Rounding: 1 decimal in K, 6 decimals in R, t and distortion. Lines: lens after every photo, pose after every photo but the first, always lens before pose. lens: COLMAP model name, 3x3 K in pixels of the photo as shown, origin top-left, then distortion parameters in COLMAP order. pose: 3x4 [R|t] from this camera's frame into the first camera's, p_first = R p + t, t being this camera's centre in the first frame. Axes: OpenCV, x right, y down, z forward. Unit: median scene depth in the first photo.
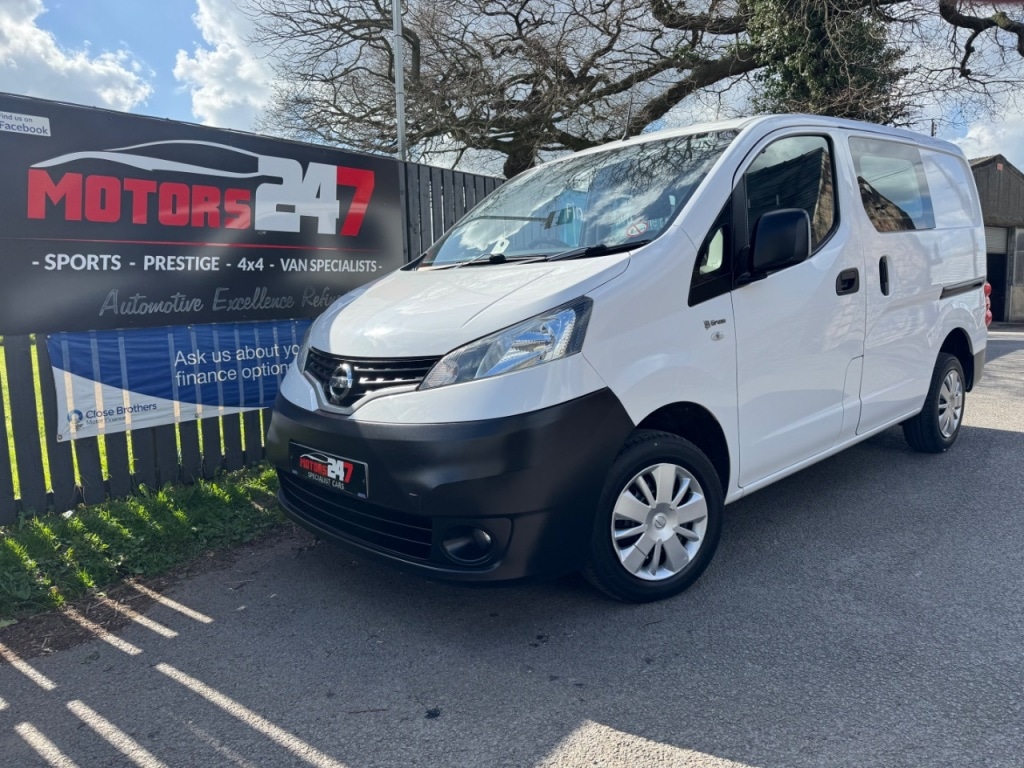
lens RADIAL K [[722.2, 0, 514.9], [0, 722.2, 388.6], [0, 0, 1]] dist [0.041342, -0.048124]
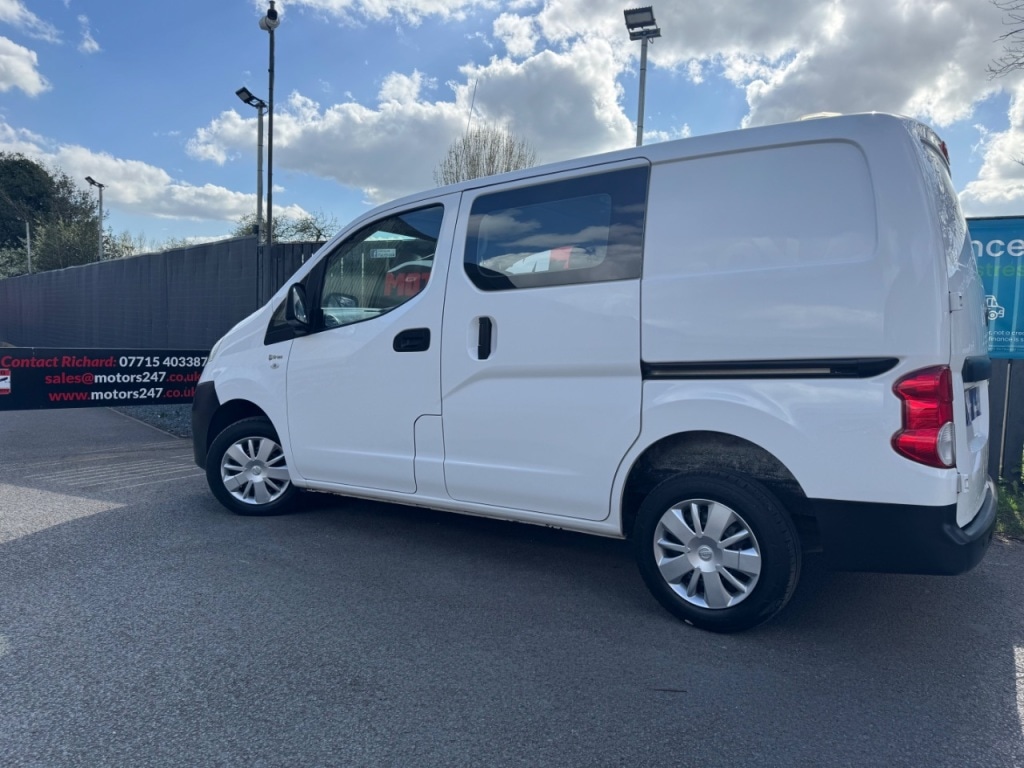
lens RADIAL K [[722.2, 0, 519.8], [0, 722.2, 381.0], [0, 0, 1]] dist [0.041342, -0.048124]
pose [[0.227110, 0.098107, -0.968915, 1.391137], [-0.171283, 0.983428, 0.059428, -0.161288], [0.958688, 0.152462, 0.240151, 0.823499]]
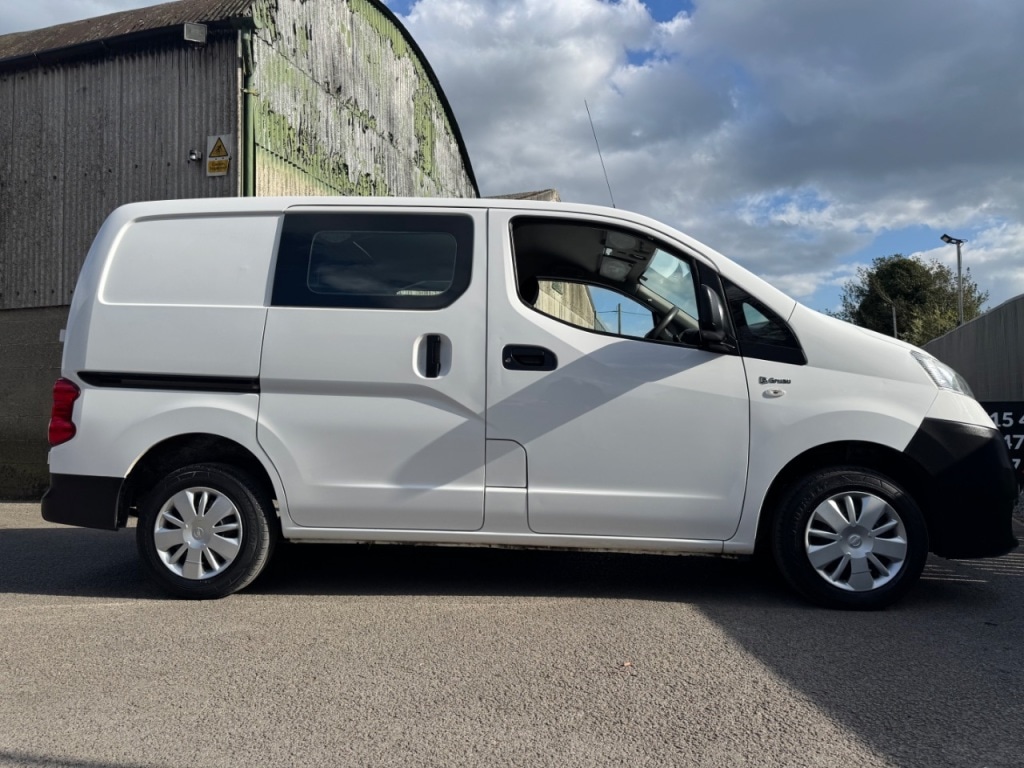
lens RADIAL K [[722.2, 0, 508.0], [0, 722.2, 379.3], [0, 0, 1]] dist [0.041342, -0.048124]
pose [[-0.768563, -0.001170, -0.639773, 0.828854], [-0.056716, 0.996186, 0.066311, -0.041548], [0.637255, 0.087249, -0.765698, 0.777251]]
